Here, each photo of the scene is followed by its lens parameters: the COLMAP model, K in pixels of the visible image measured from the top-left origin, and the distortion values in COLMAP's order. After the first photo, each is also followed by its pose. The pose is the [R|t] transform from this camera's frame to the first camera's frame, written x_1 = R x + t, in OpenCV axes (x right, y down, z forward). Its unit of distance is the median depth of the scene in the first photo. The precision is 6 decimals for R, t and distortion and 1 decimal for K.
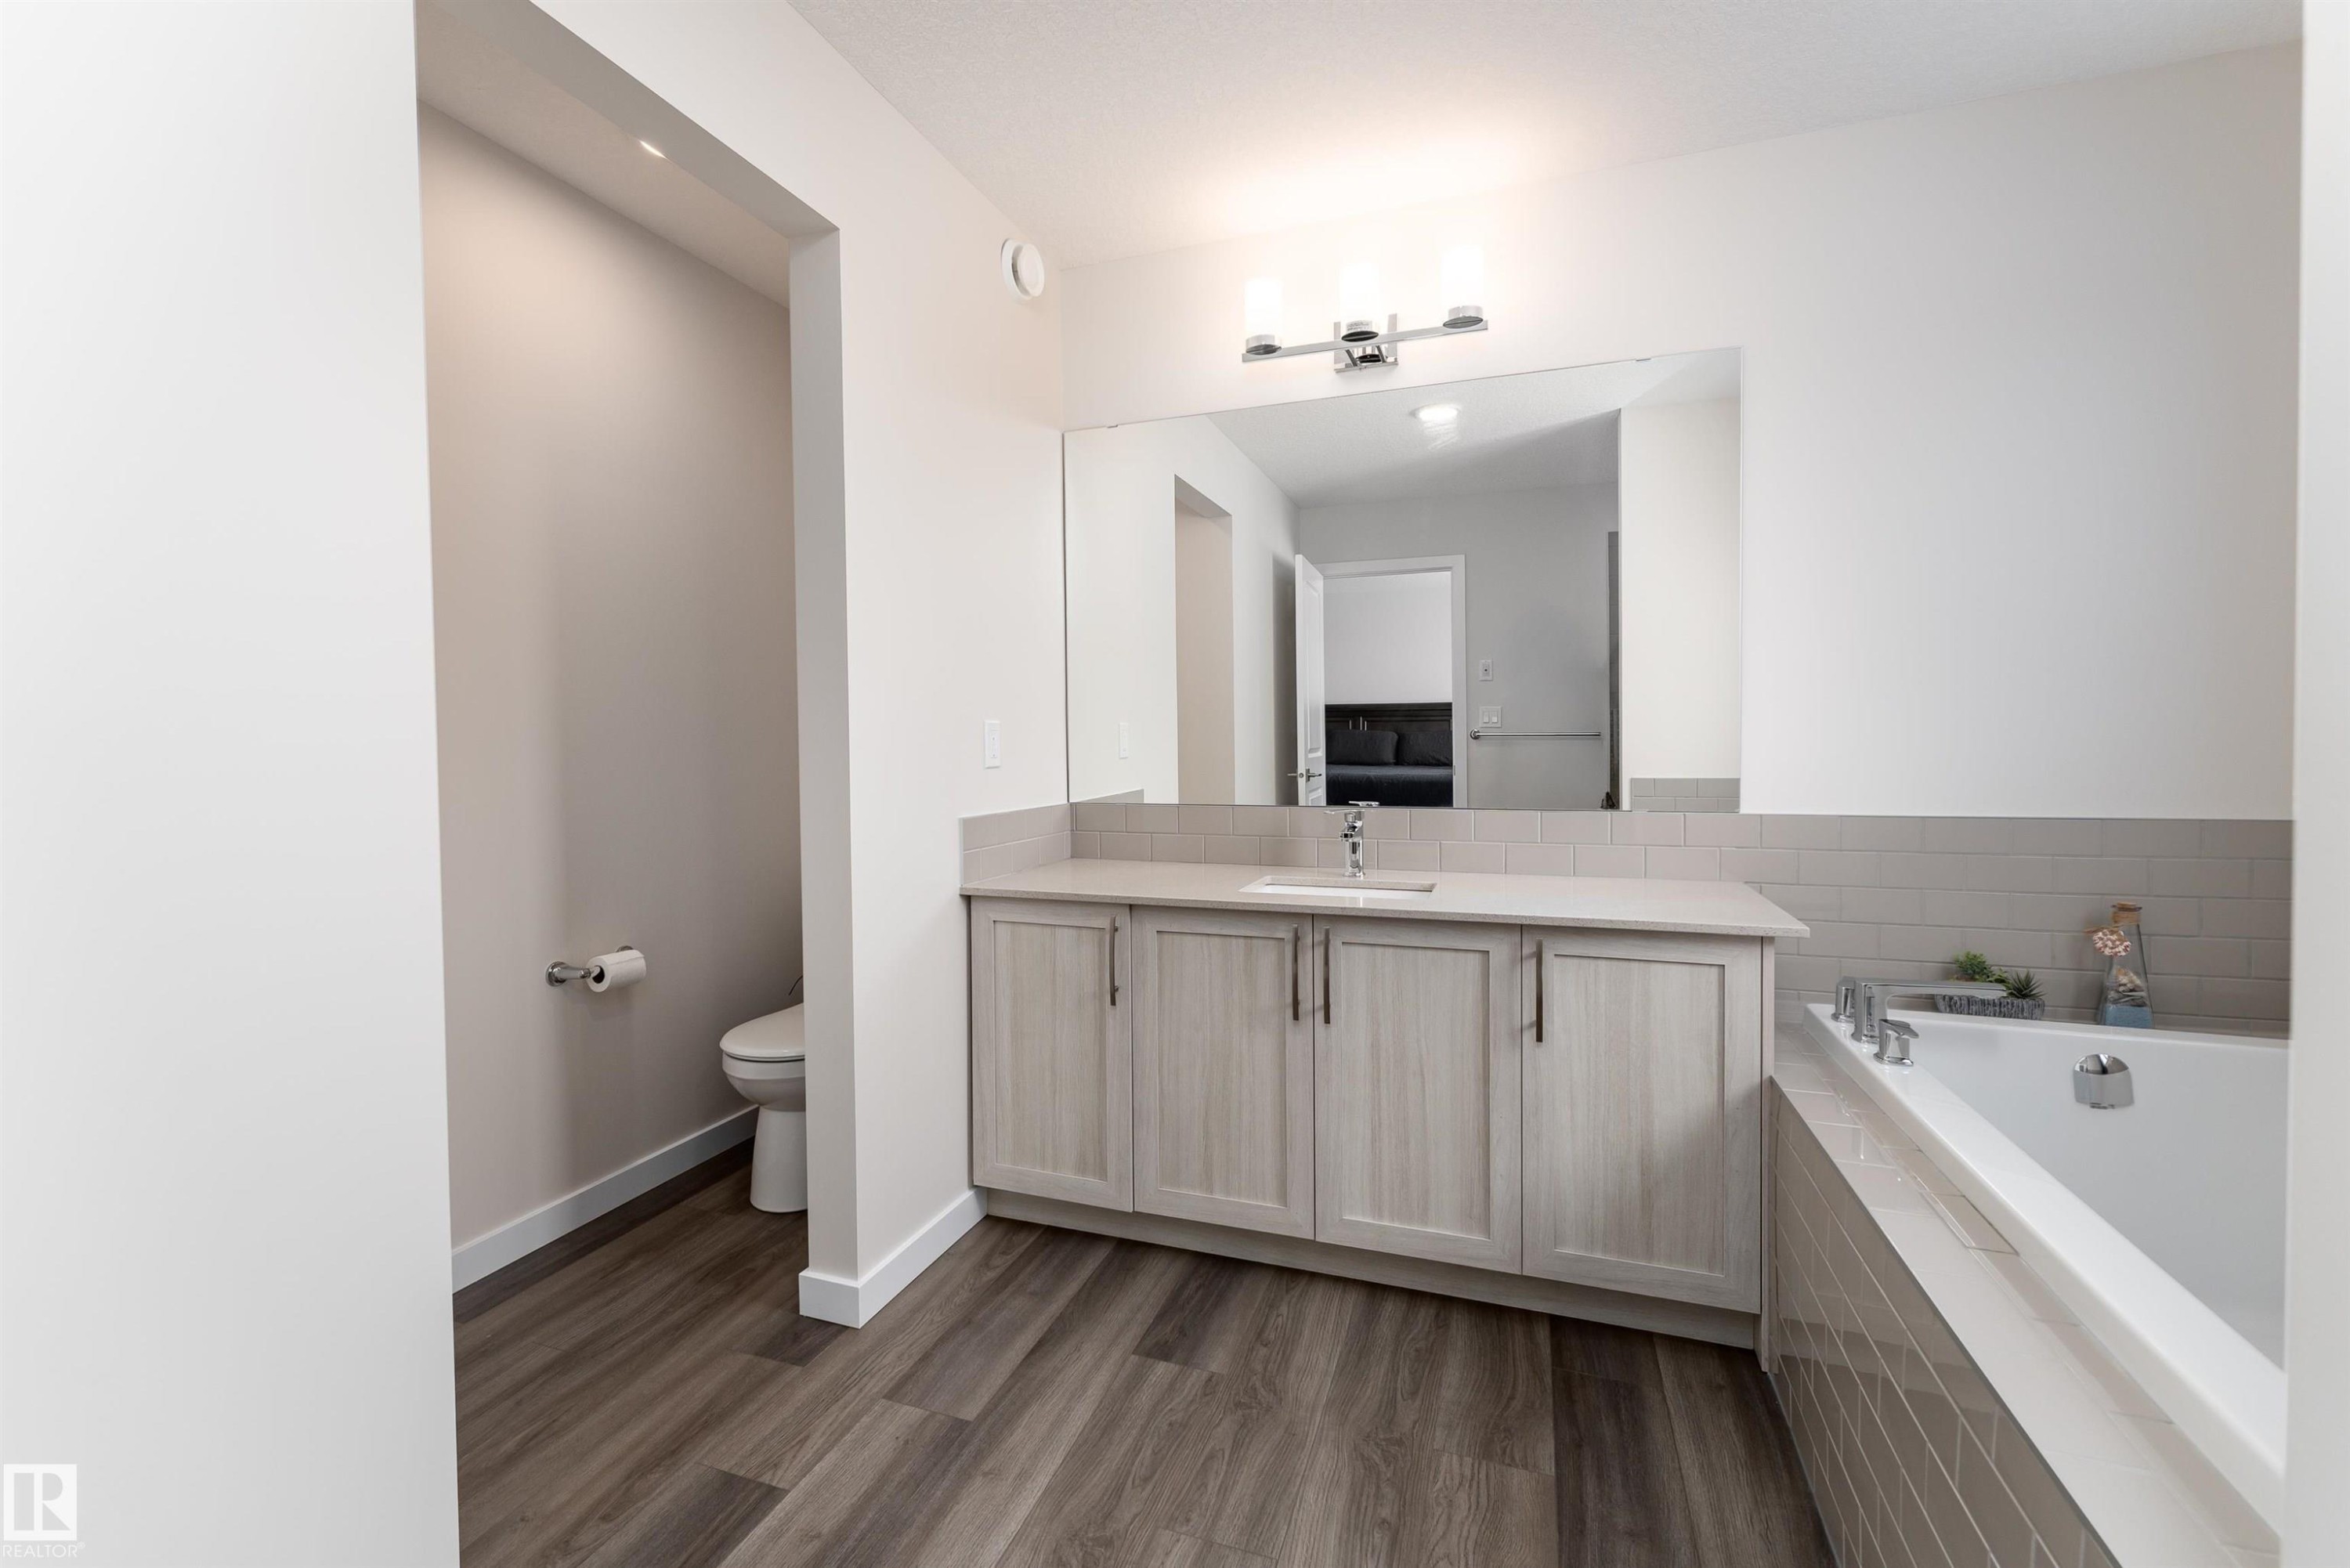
lens RADIAL K [[962.1, 0, 1179.5], [0, 962.1, 752.0], [0, 0, 1]] dist [-0.000095, -0.000235]
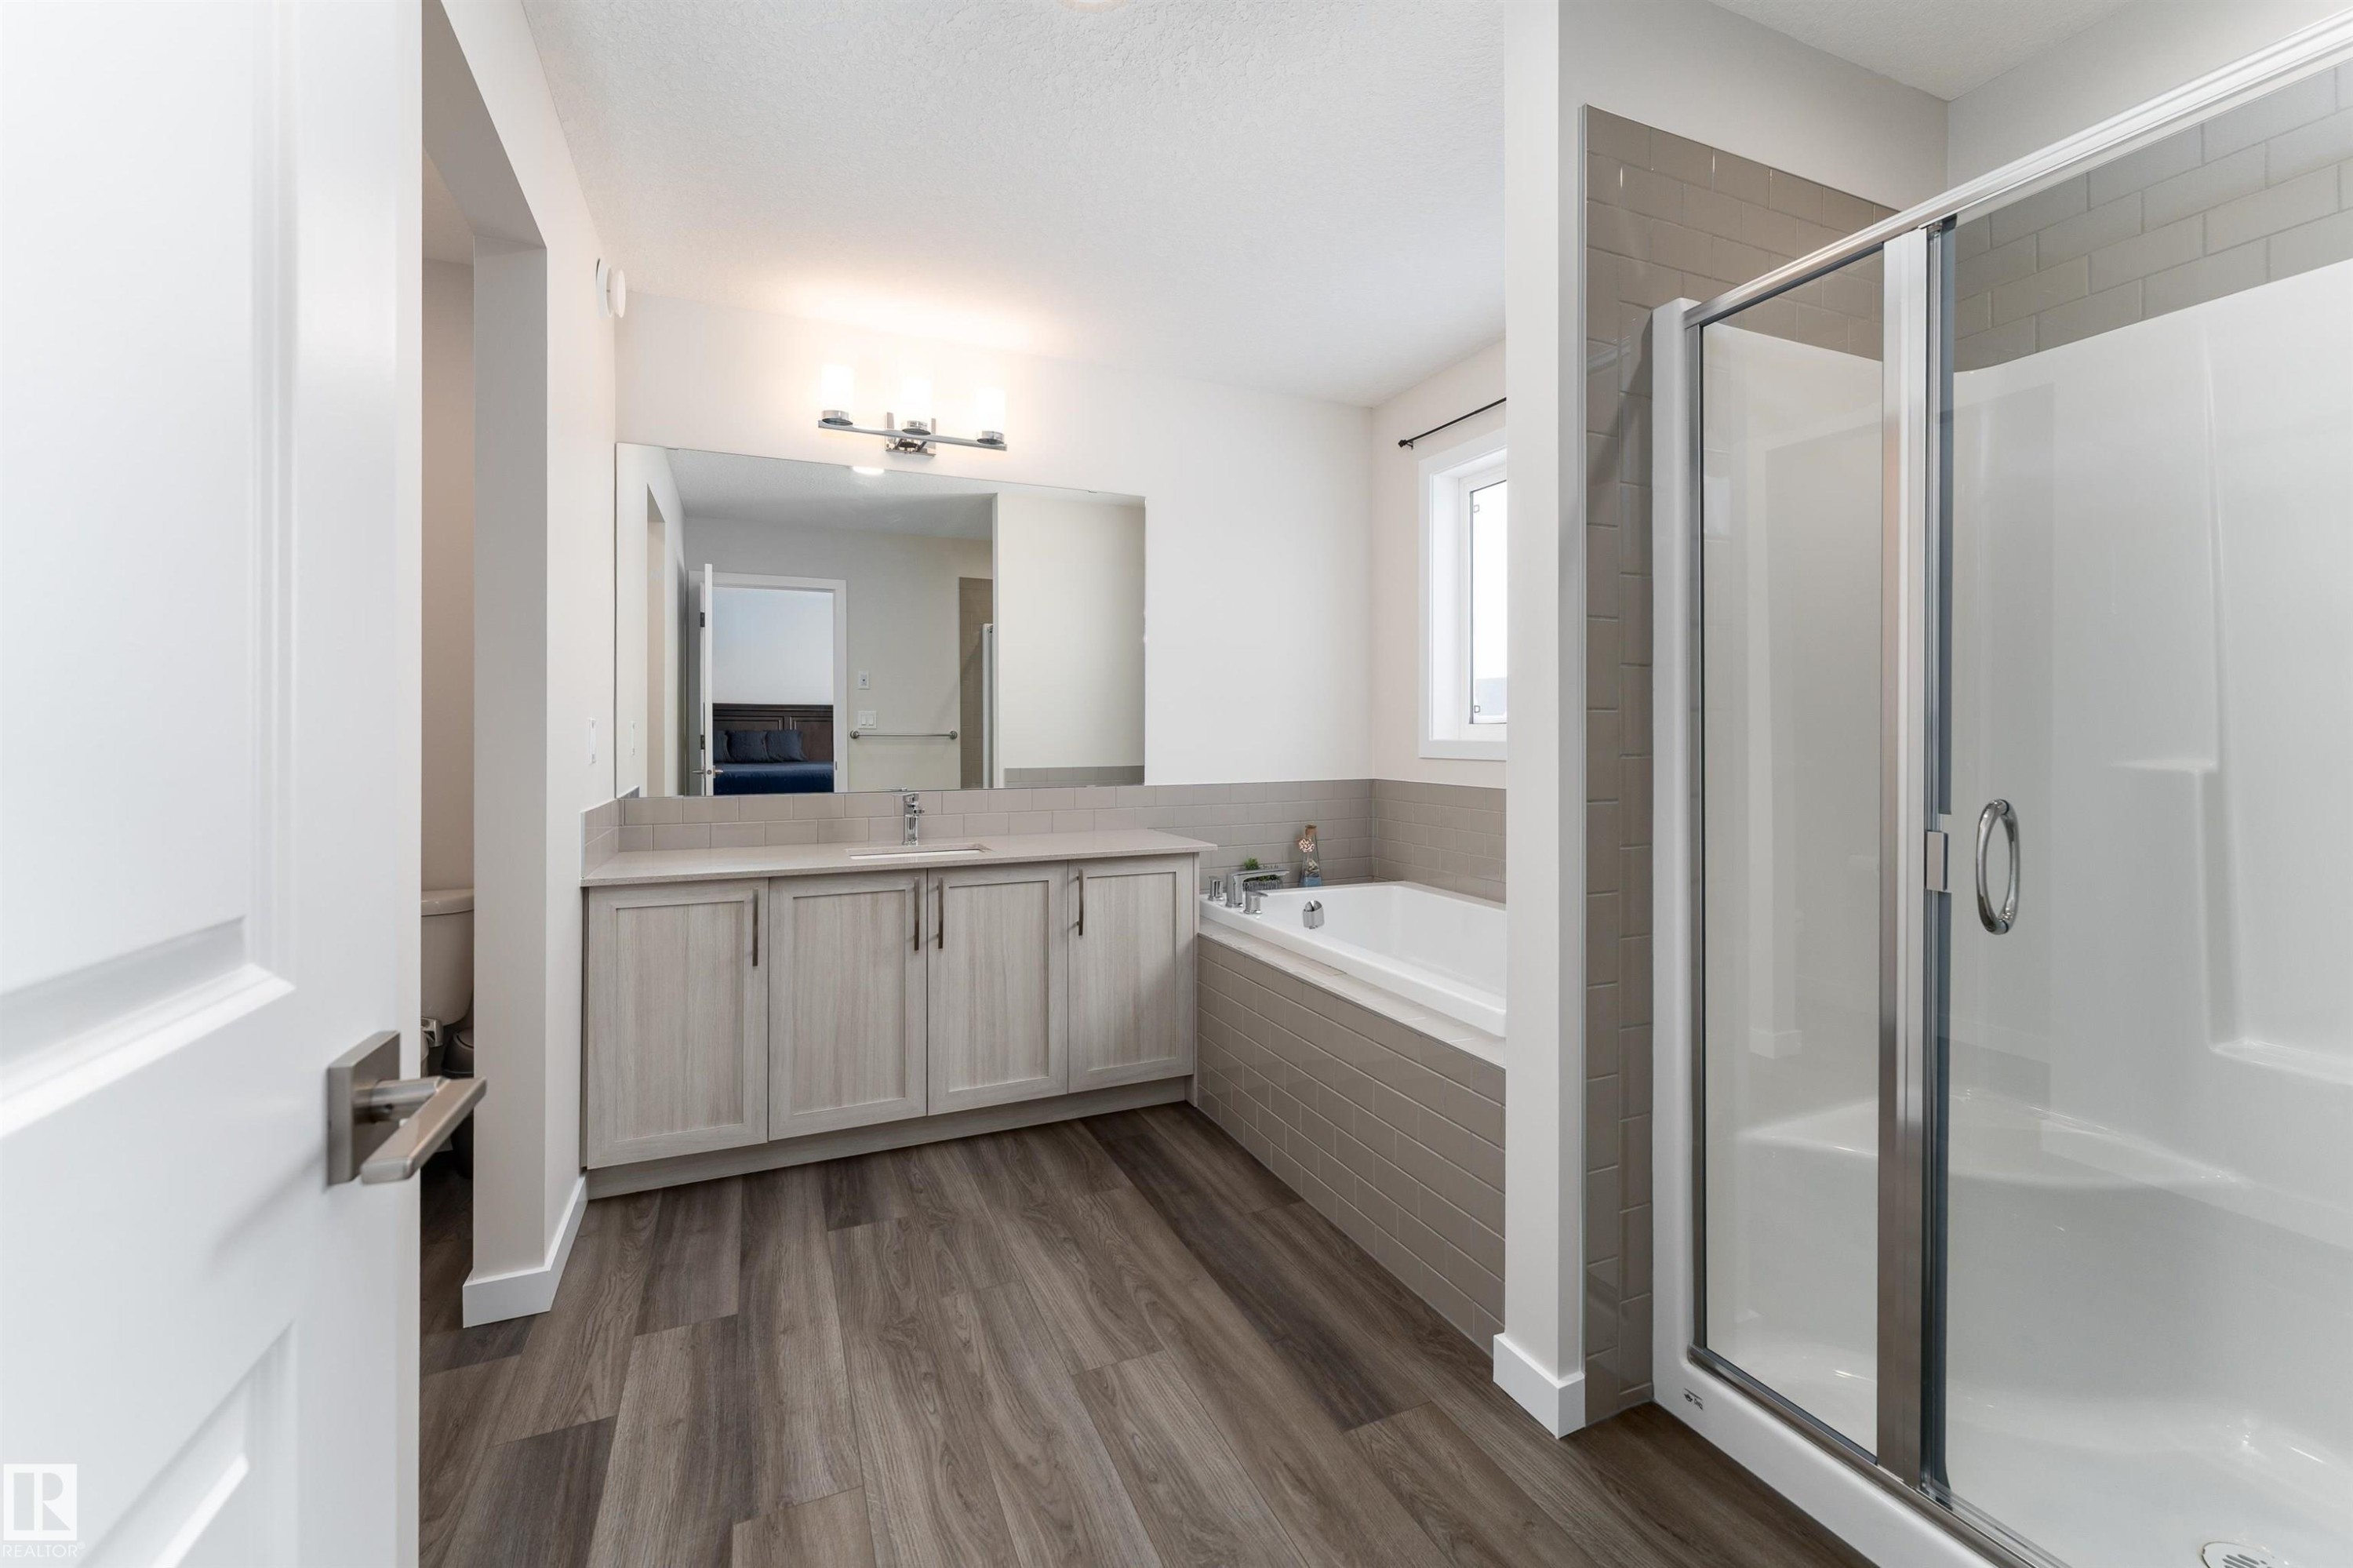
lens RADIAL K [[926.4, 0, 1115.9], [0, 926.4, 723.2], [0, 0, 1]] dist [-0.000056, -0.000041]
pose [[0.756879, 0.014487, 0.653395, -0.533453], [0.006210, 0.999550, -0.029356, 0.006434], [-0.653526, 0.026277, 0.756448, -0.158386]]
